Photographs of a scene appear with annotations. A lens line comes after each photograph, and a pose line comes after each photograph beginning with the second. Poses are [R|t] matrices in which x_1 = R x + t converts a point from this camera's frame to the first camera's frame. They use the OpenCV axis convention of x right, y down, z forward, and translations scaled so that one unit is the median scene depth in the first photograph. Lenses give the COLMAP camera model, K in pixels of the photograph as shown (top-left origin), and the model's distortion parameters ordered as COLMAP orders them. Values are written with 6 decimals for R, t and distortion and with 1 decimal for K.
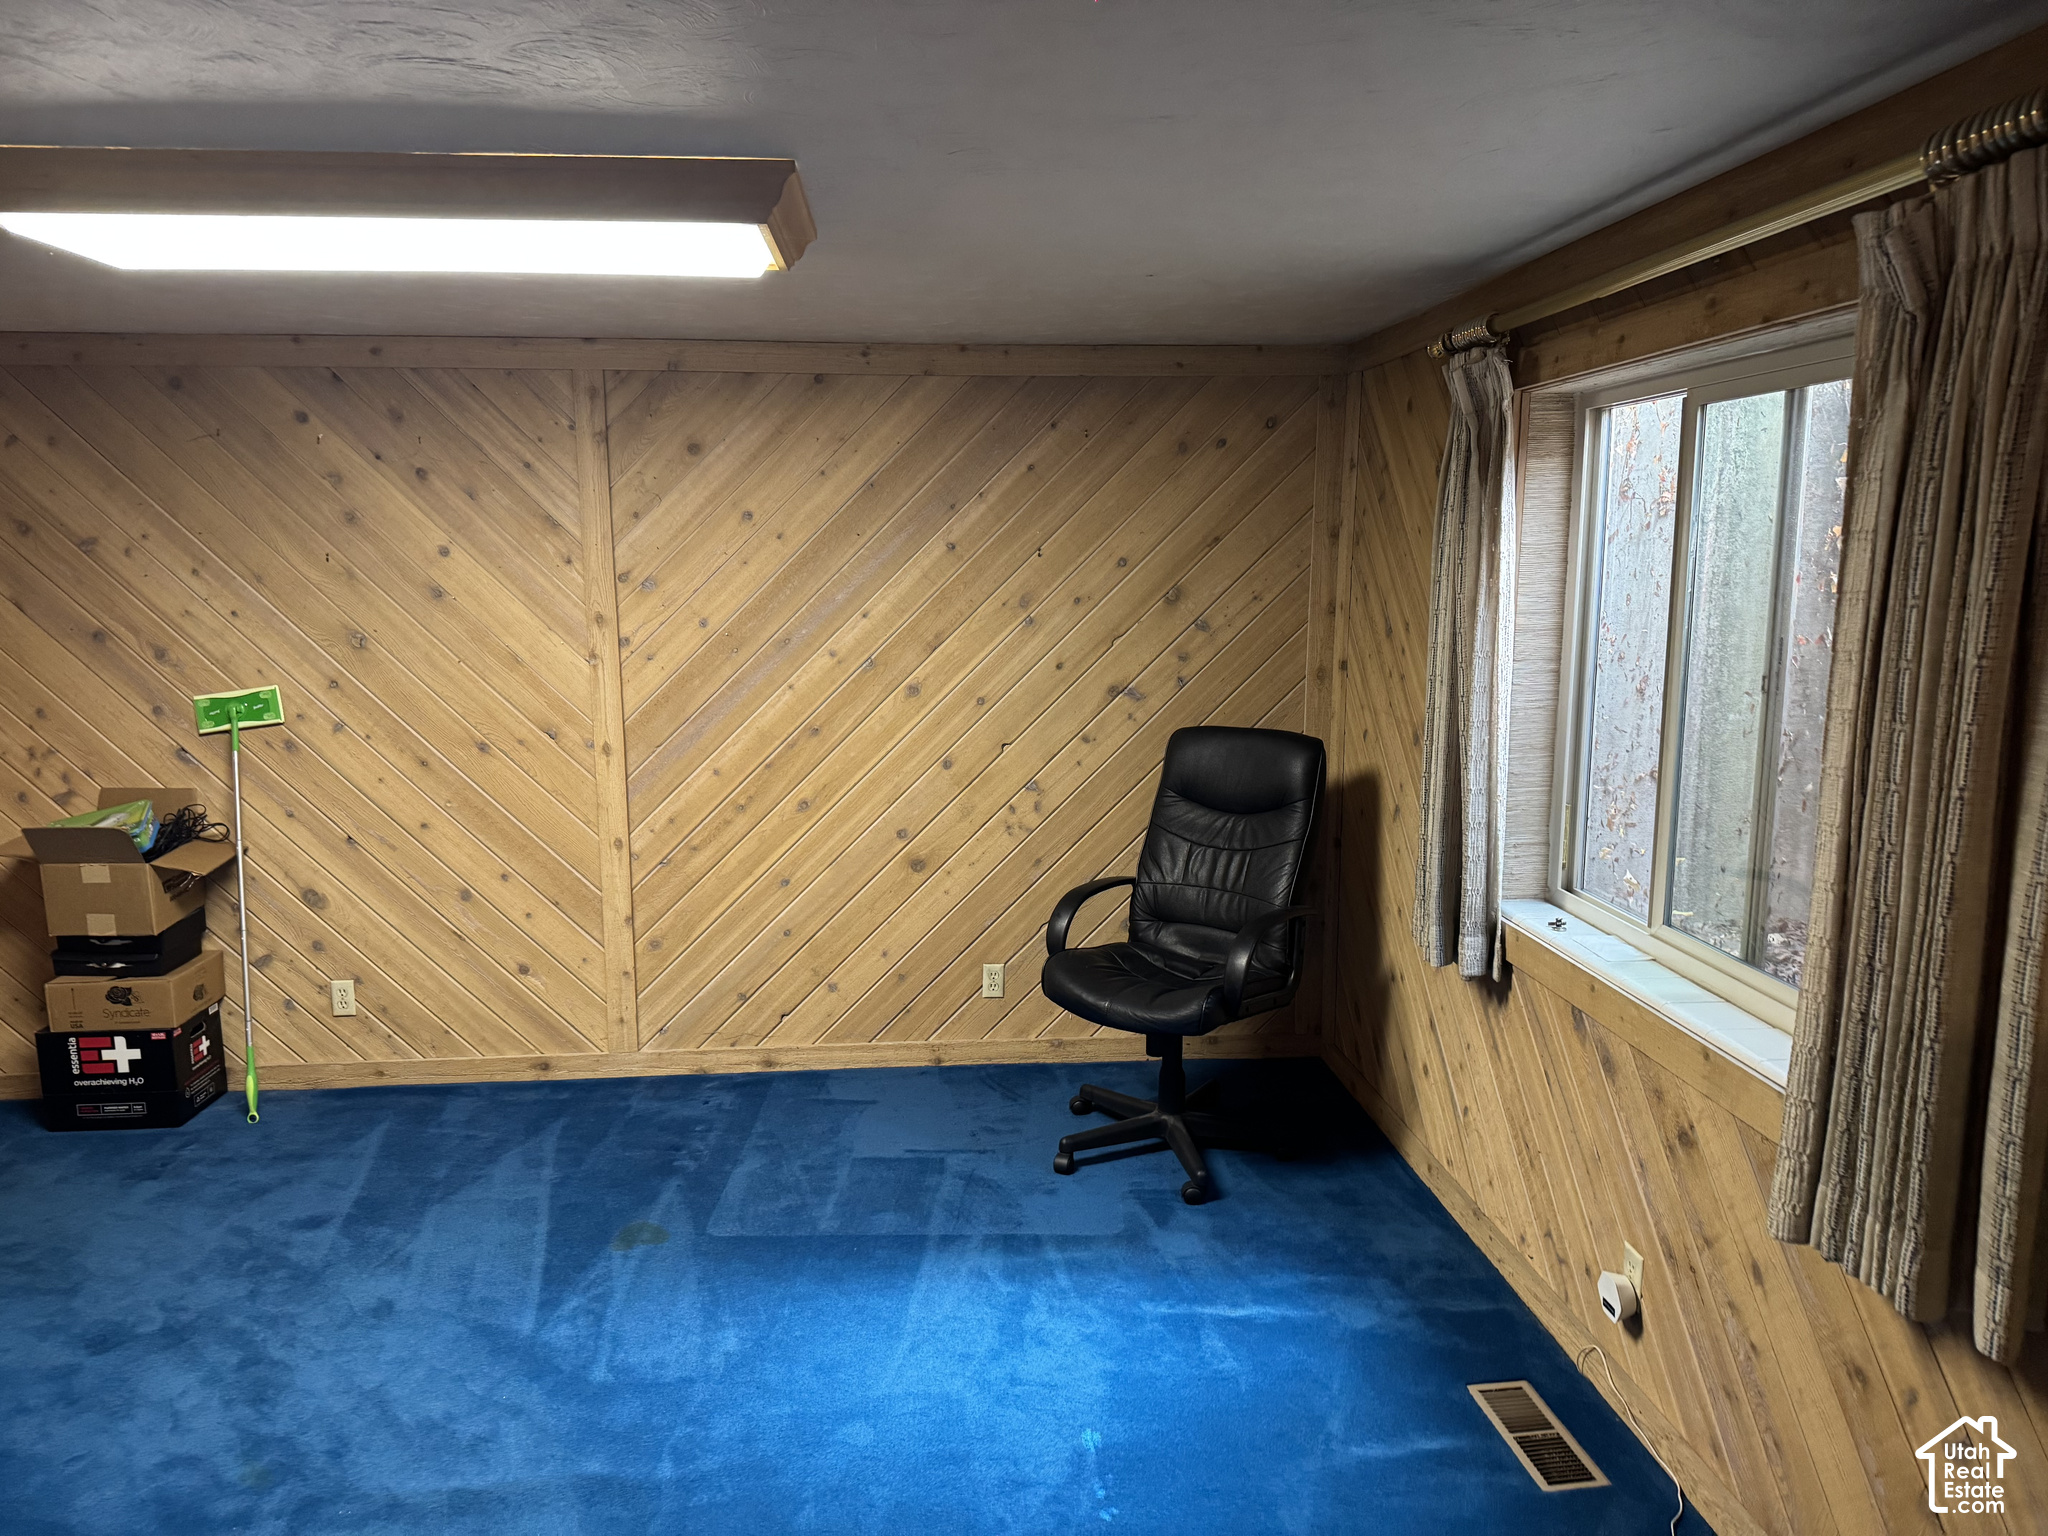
lens RADIAL K [[1413.9, 0, 1002.6], [0, 1413.9, 797.2], [0, 0, 1]] dist [0.063817, -0.074966]
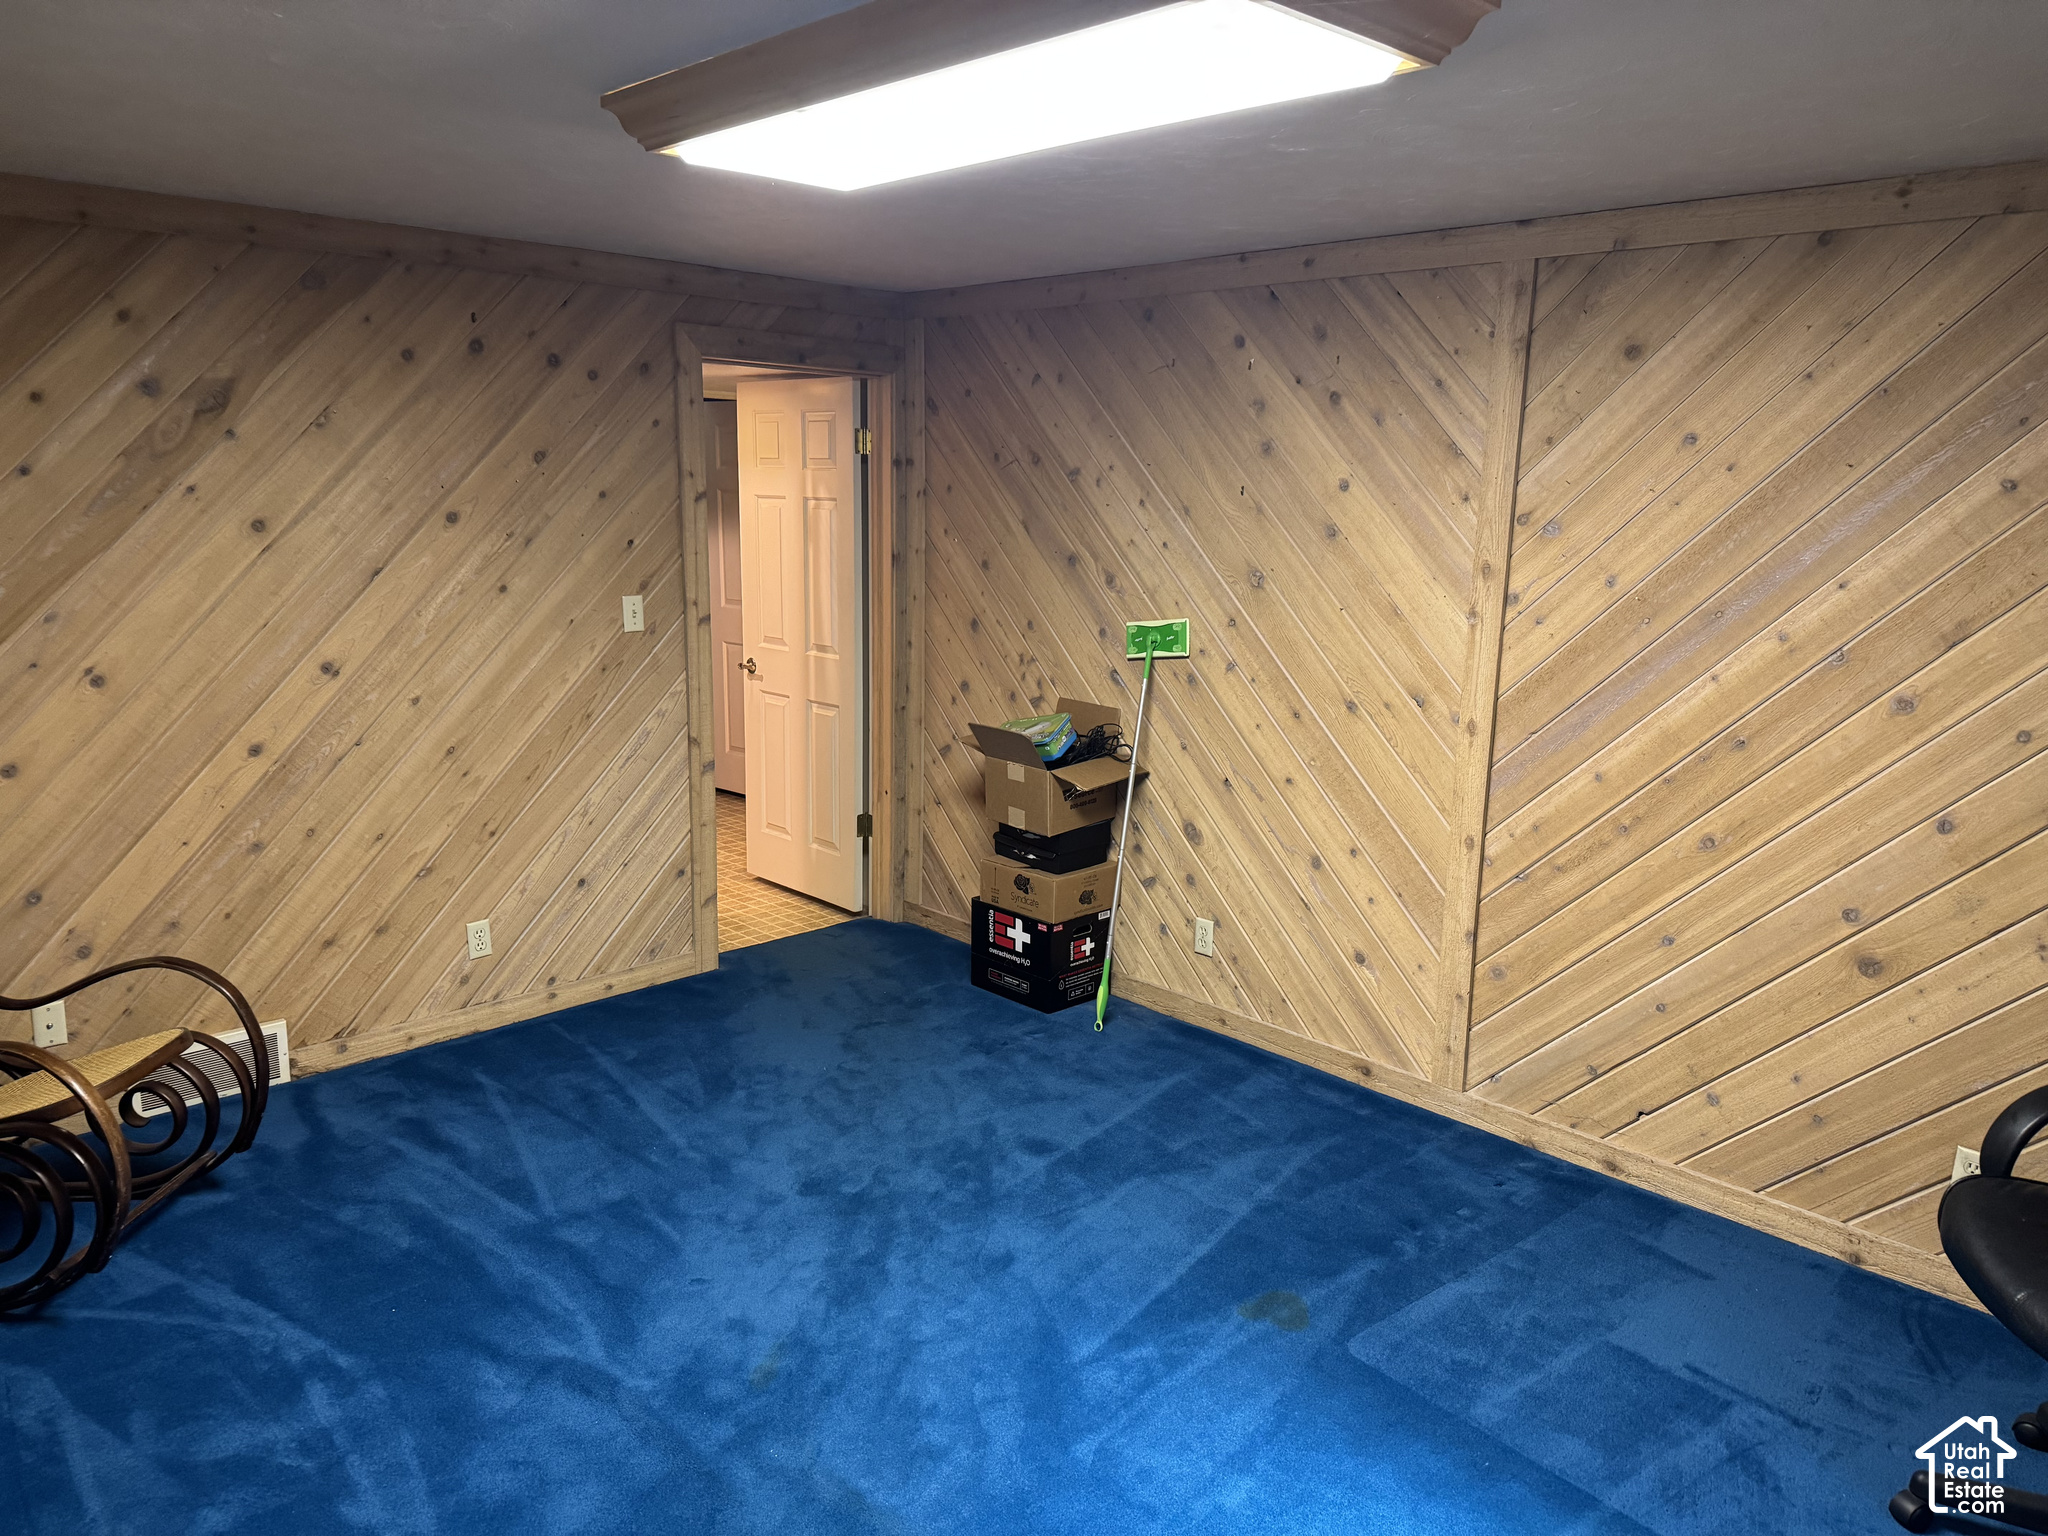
lens RADIAL K [[1413.9, 0, 1007.0], [0, 1413.9, 780.6], [0, 0, 1]] dist [0.063817, -0.074966]
pose [[0.637250, 0.173631, -0.750843, 0.177844], [-0.148913, 0.983670, 0.101087, -0.047218], [0.756133, 0.047393, 0.652699, 0.259926]]
